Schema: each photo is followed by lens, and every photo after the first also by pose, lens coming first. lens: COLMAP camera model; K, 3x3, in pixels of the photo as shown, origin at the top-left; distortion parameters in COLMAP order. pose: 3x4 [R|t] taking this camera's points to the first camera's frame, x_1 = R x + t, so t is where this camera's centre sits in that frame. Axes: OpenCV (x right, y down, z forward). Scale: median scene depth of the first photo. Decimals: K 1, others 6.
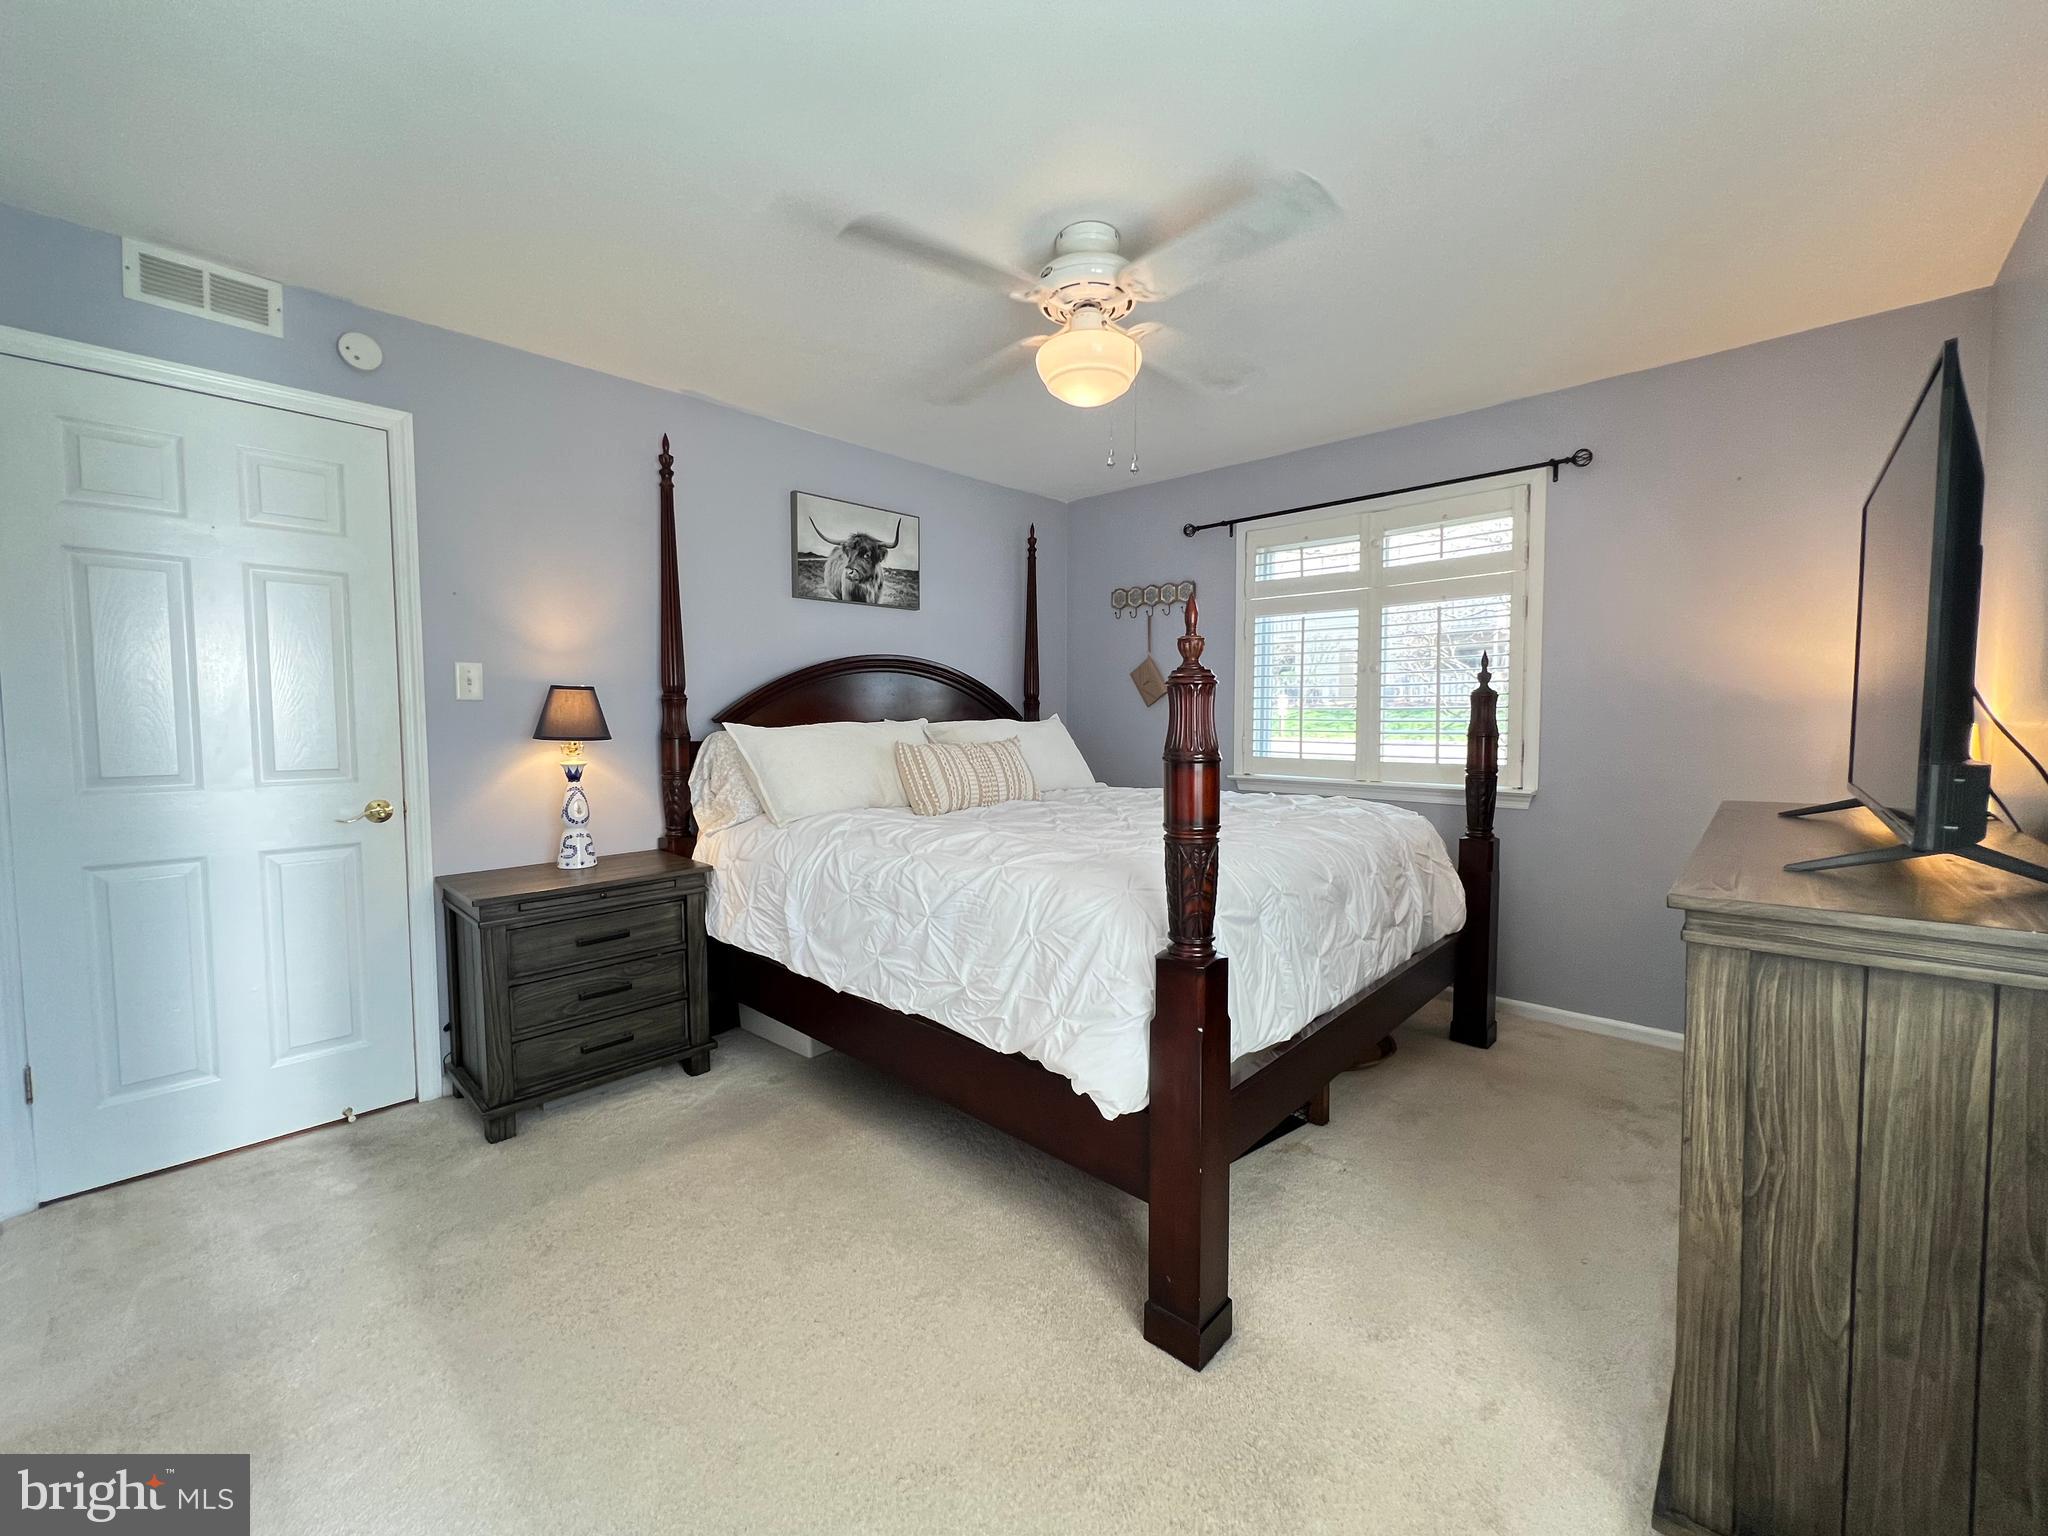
lens RADIAL K [[820.3, 0, 1016.6], [0, 820.3, 758.2], [0, 0, 1]] dist [0.000622, -0.000097]
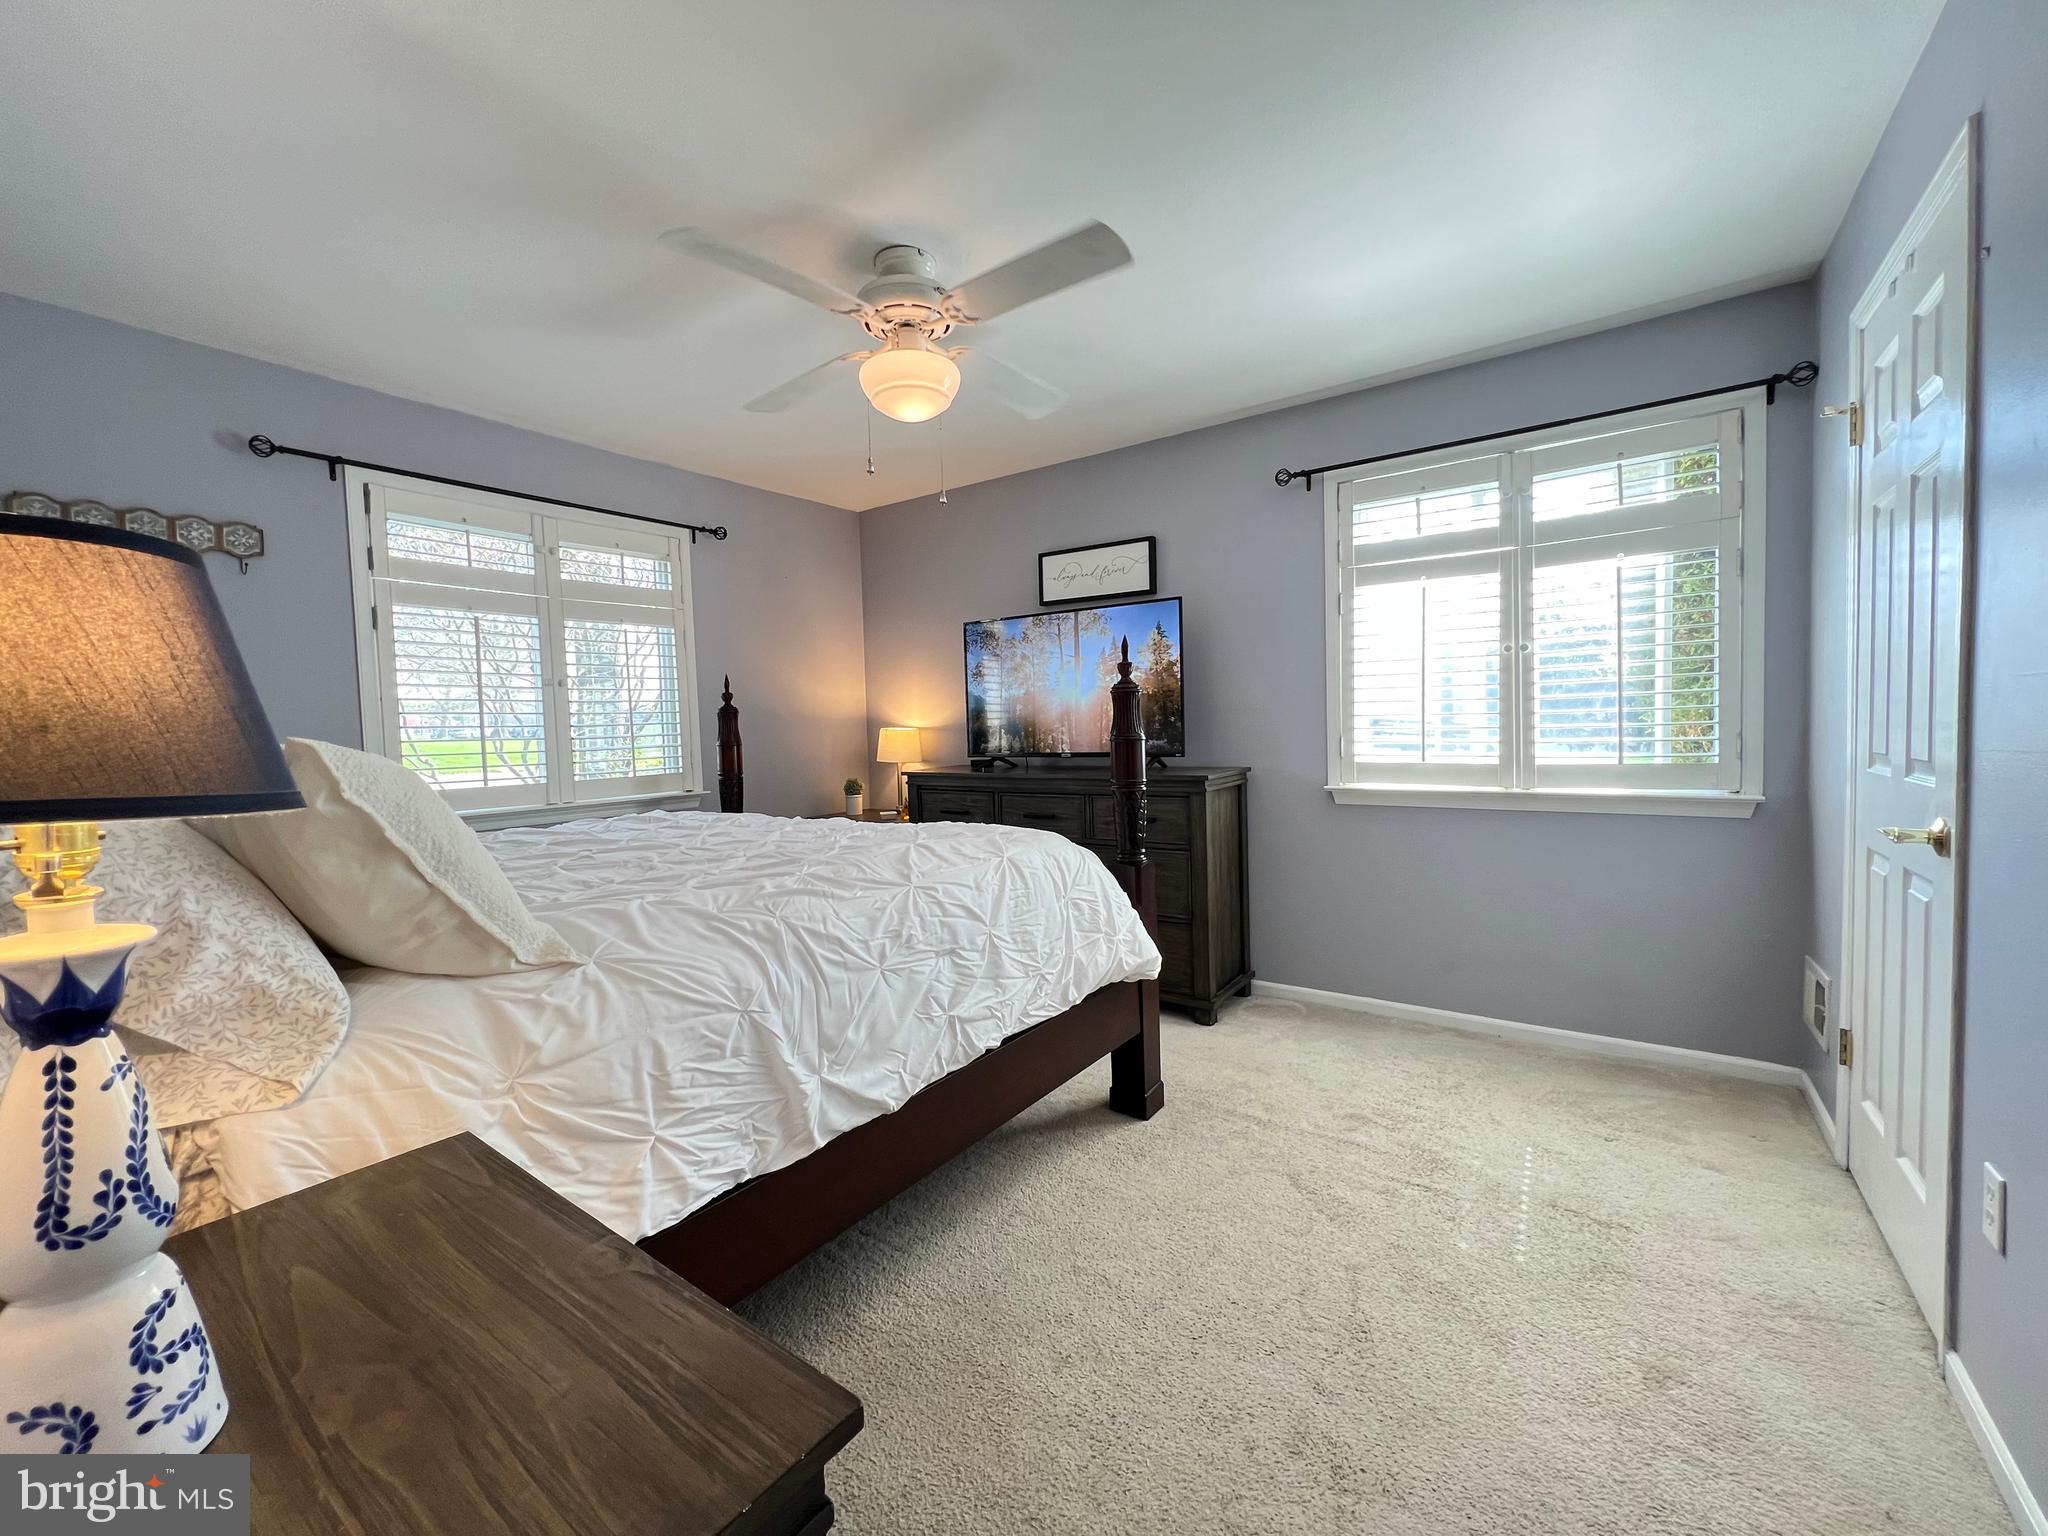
lens RADIAL K [[820.3, 0, 1016.6], [0, 820.3, 758.2], [0, 0, 1]] dist [0.000622, -0.000097]
pose [[-0.129341, -0.035600, 0.990961, -0.654428], [0.081654, 0.995579, 0.046424, -0.026560], [-0.988233, 0.086921, -0.125862, 0.687920]]
